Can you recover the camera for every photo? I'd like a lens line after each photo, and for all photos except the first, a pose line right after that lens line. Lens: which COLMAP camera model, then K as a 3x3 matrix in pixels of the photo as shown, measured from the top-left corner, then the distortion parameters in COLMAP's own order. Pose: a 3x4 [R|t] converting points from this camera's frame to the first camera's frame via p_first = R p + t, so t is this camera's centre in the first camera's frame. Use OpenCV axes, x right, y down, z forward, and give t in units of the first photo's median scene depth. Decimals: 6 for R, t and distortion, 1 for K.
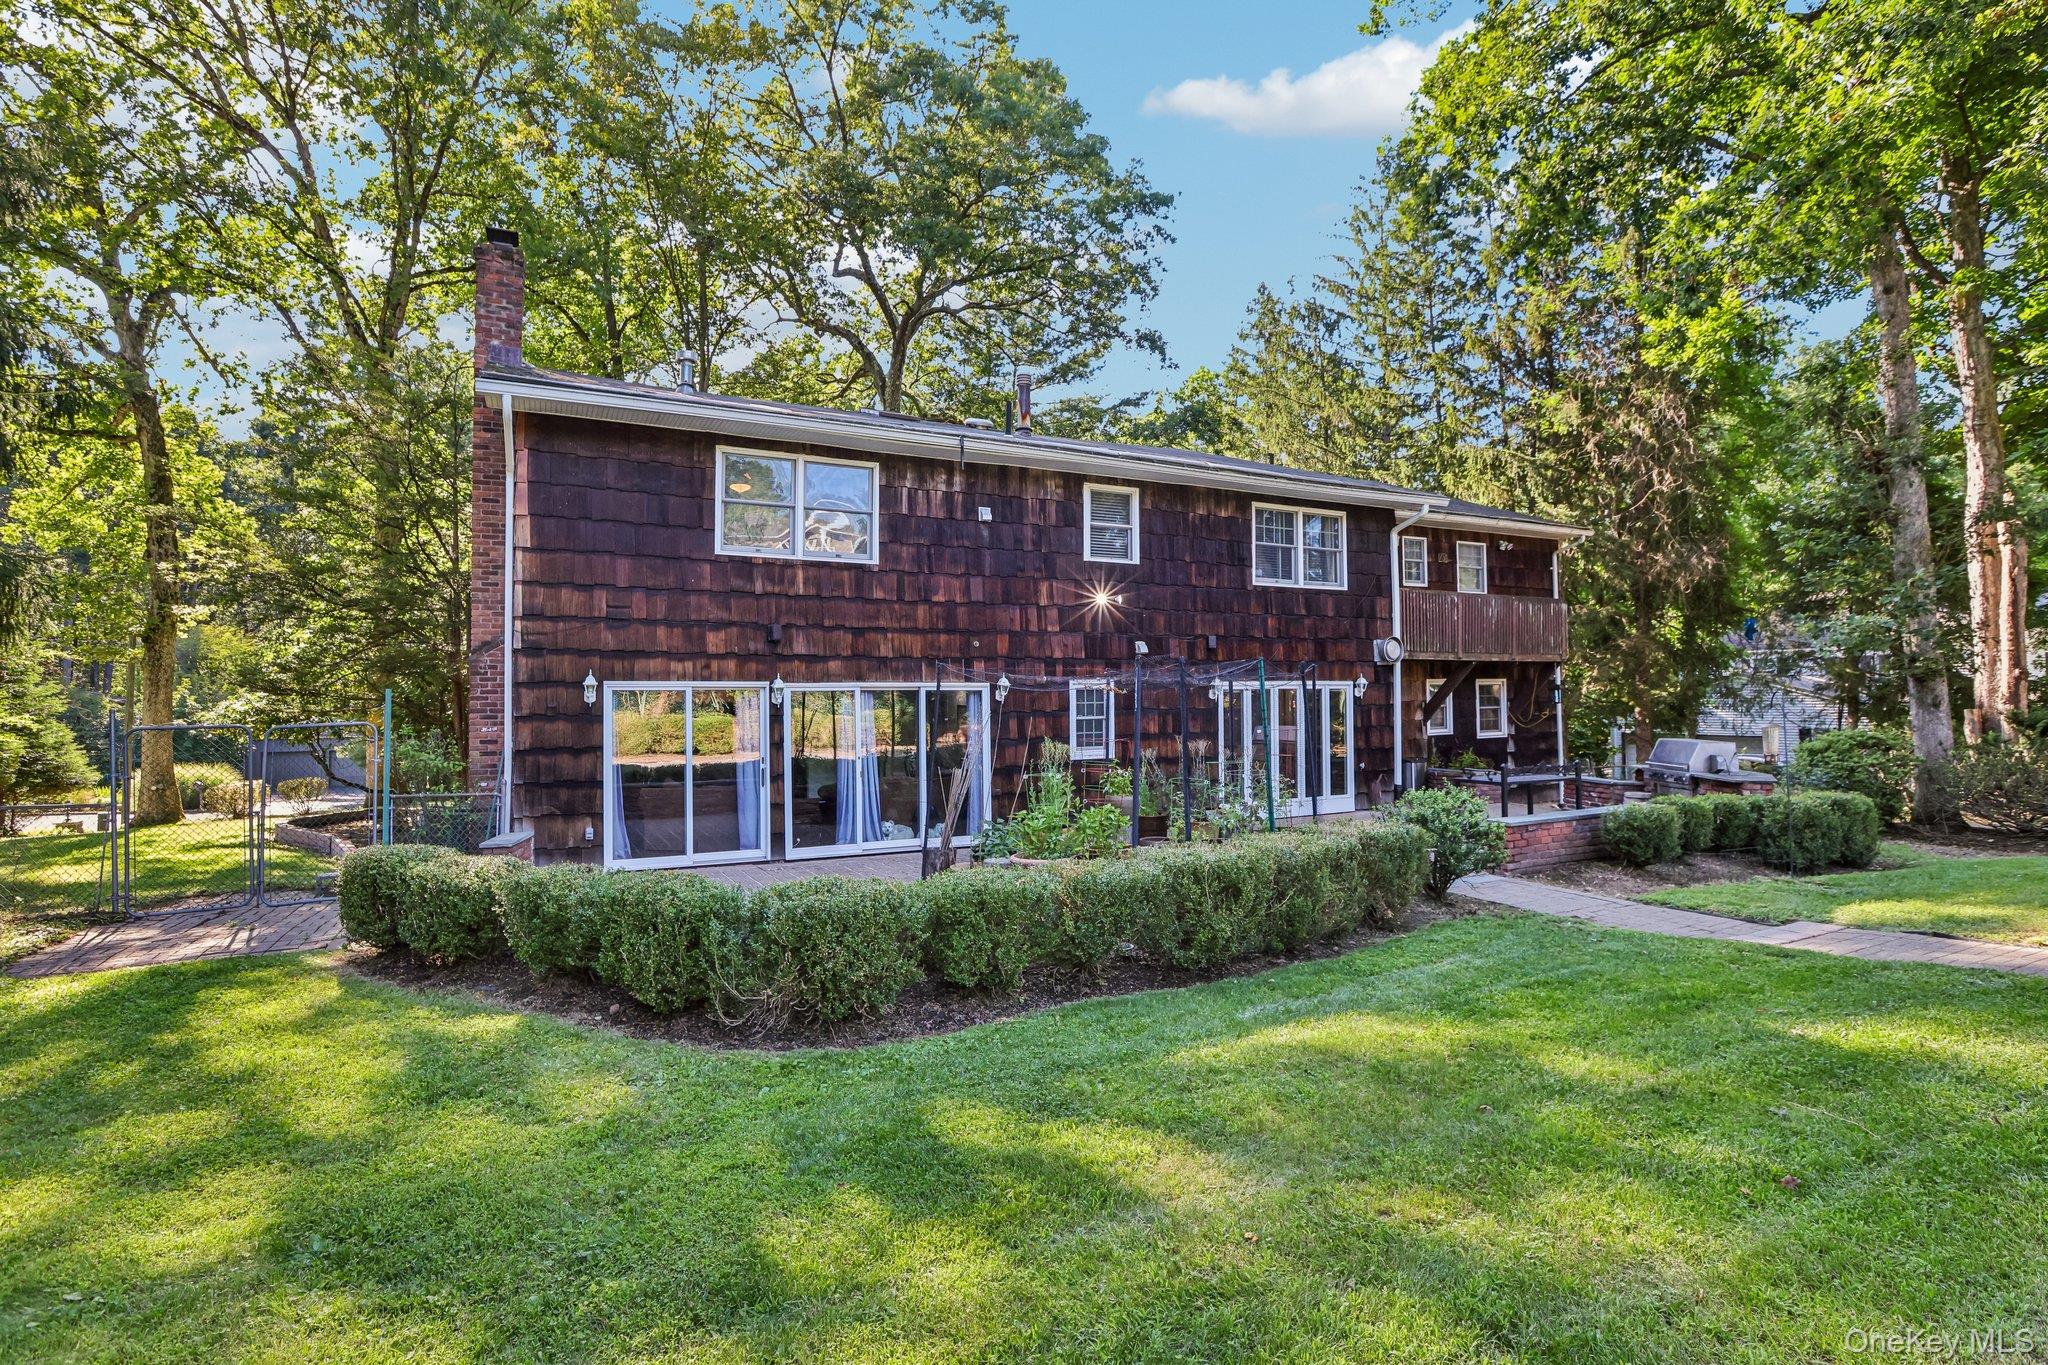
lens RADIAL K [[952.9, 0, 1024.0], [0, 952.9, 682.5], [0, 0, 1]] dist [-0.060904, 0.029601]
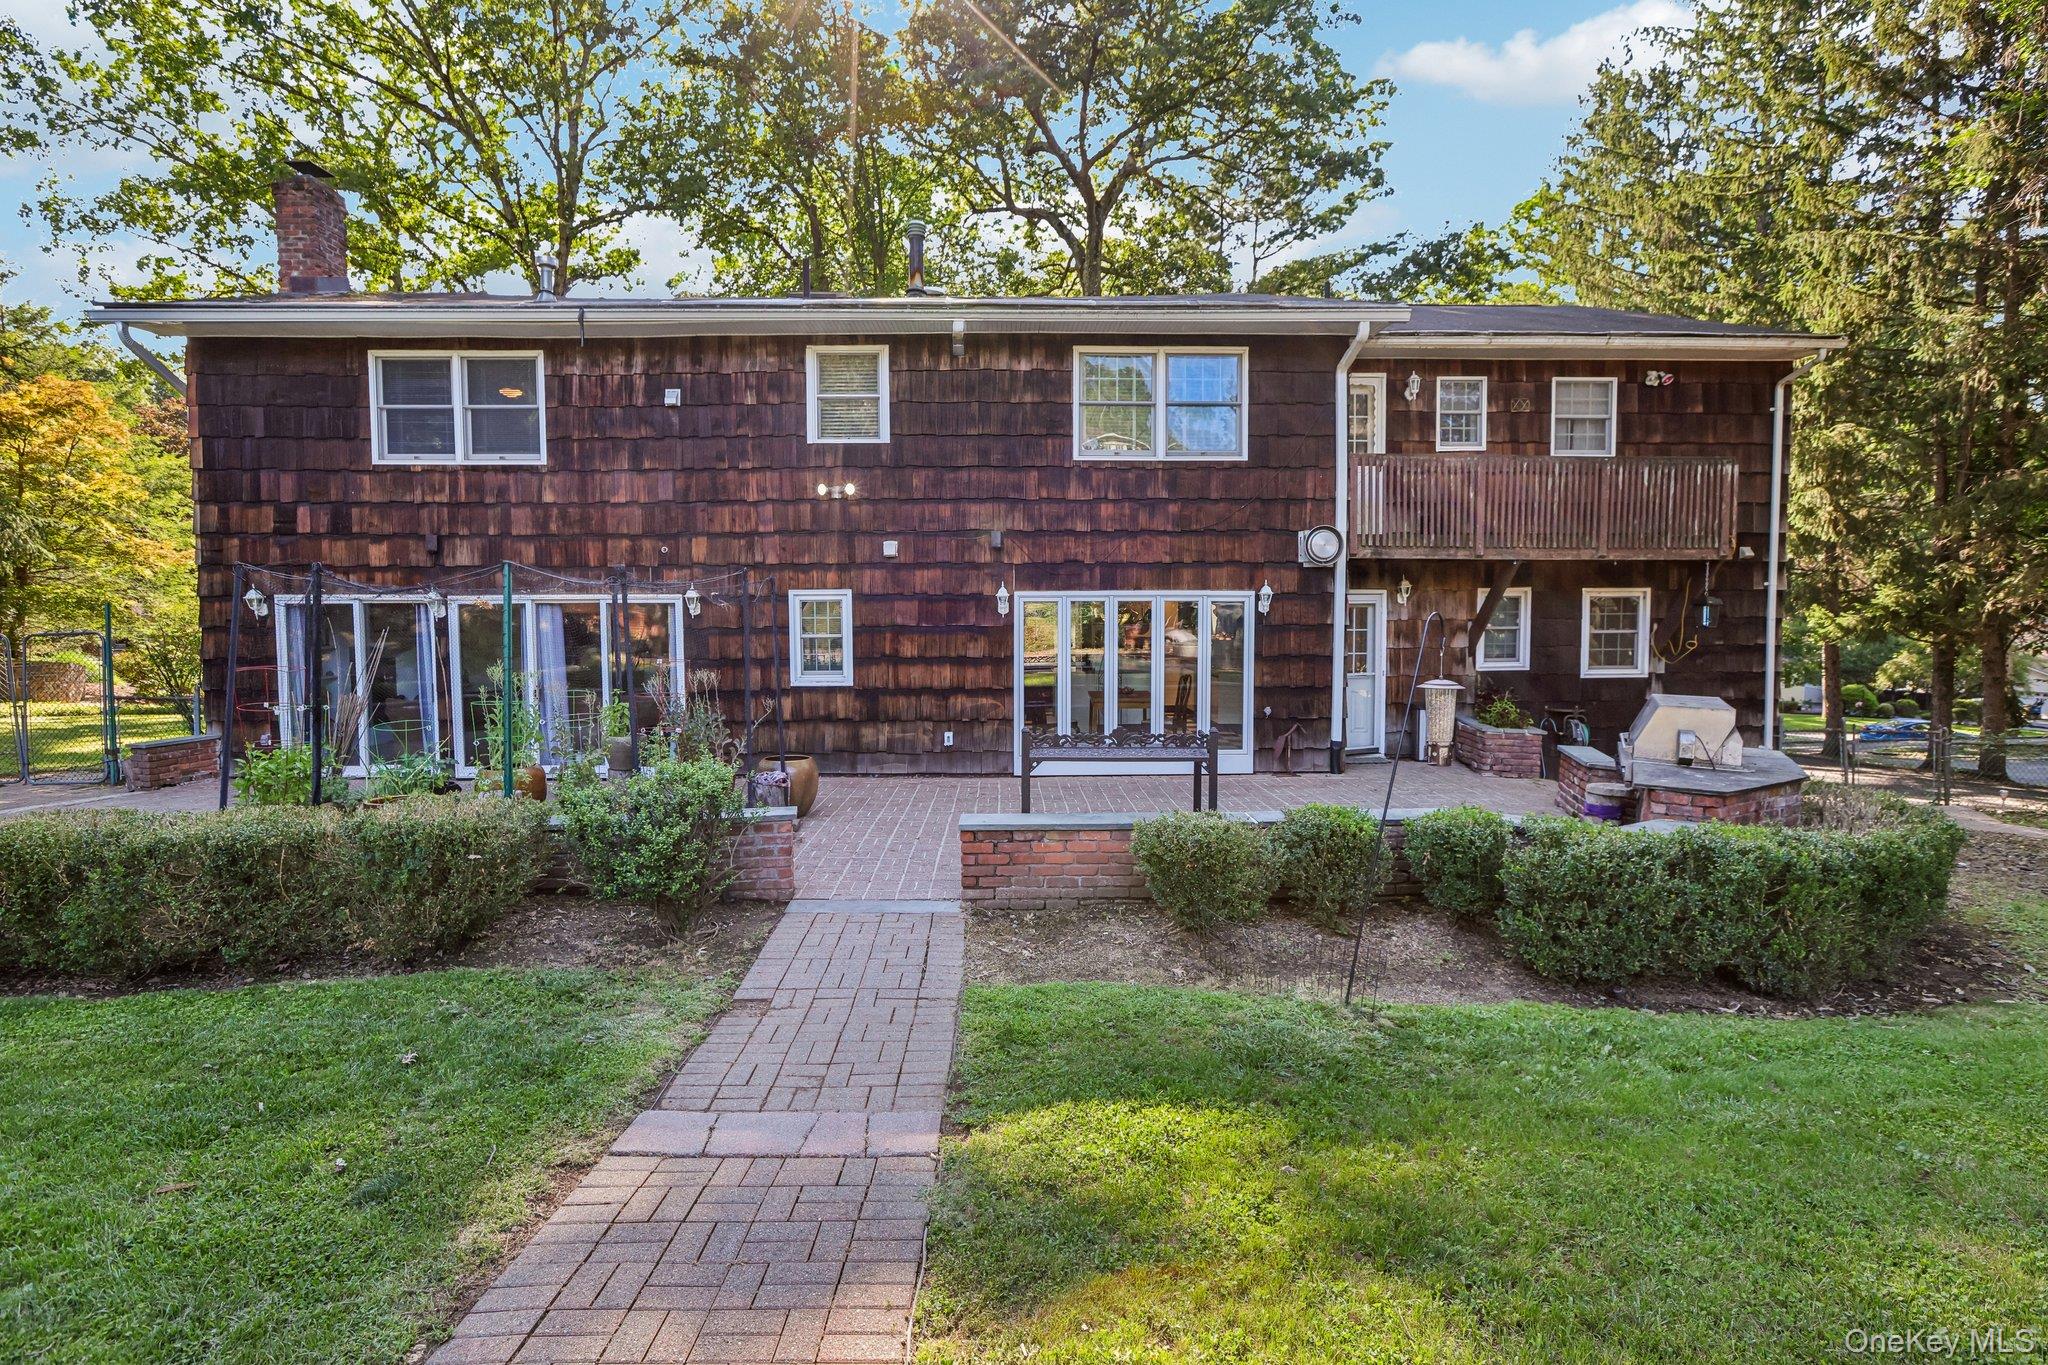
lens RADIAL K [[990.7, 0, 1024.0], [0, 990.7, 682.5], [0, 0, 1]] dist [-0.053000, 0.019889]
pose [[0.902839, 0.038652, -0.428238, 0.517078], [0.001096, 0.995741, 0.092183, -0.001420], [0.429978, -0.083696, 0.898952, 0.259825]]
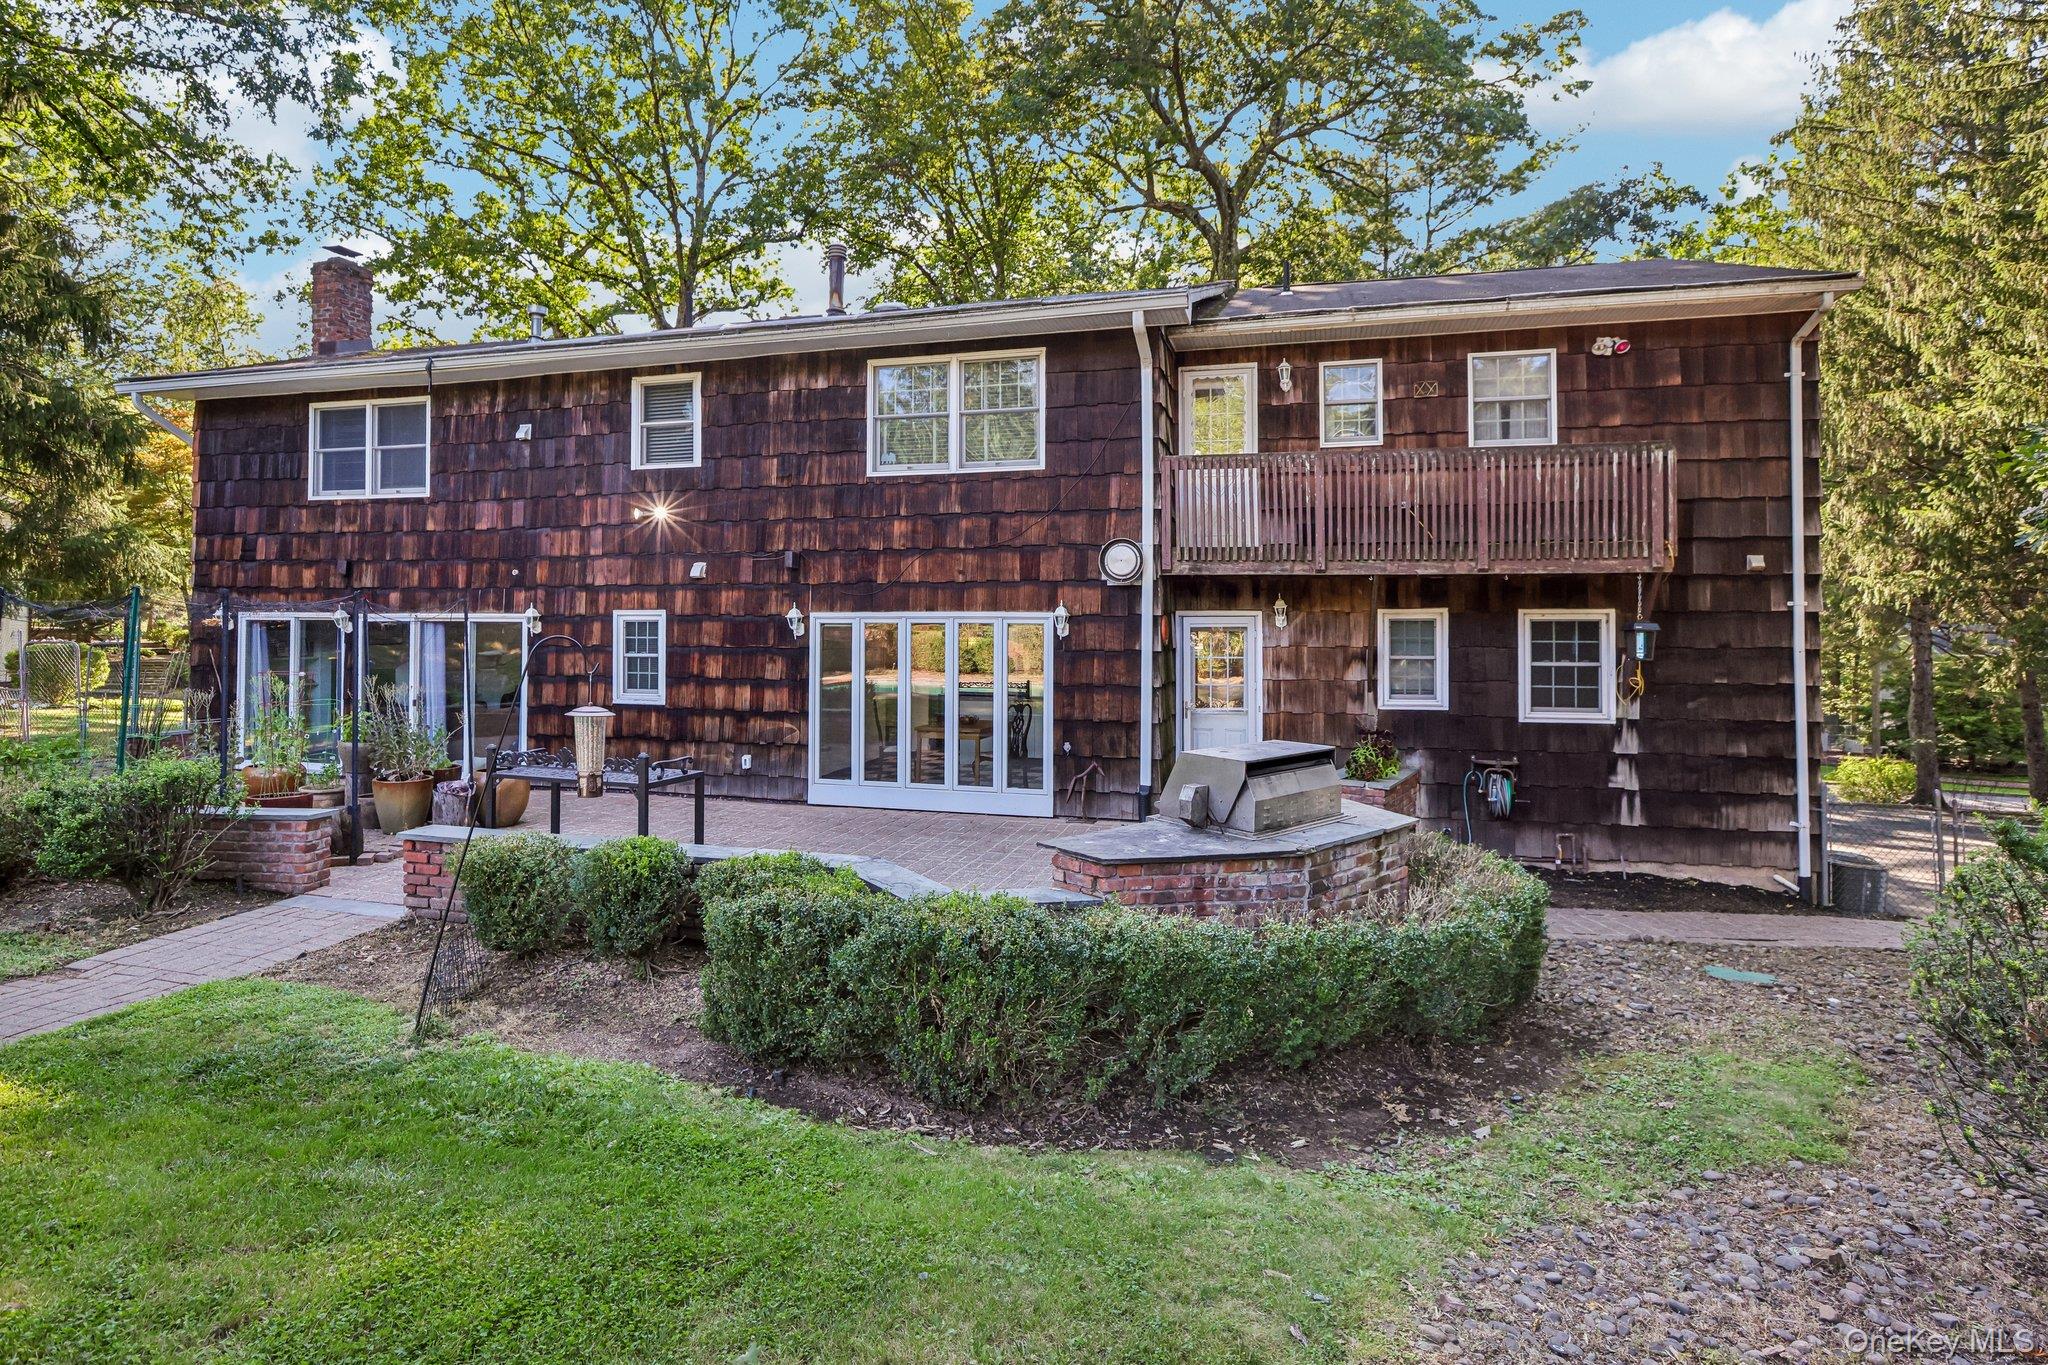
lens RADIAL K [[1076.1, 0, 1020.4], [0, 1076.1, 632.7], [0, 0, 1]] dist [-0.042238, 0.000781]
pose [[0.737753, 0.015217, -0.674899, 0.830589], [-0.001729, 0.999785, 0.020652, -0.002798], [0.675069, -0.014069, 0.737621, 0.454731]]
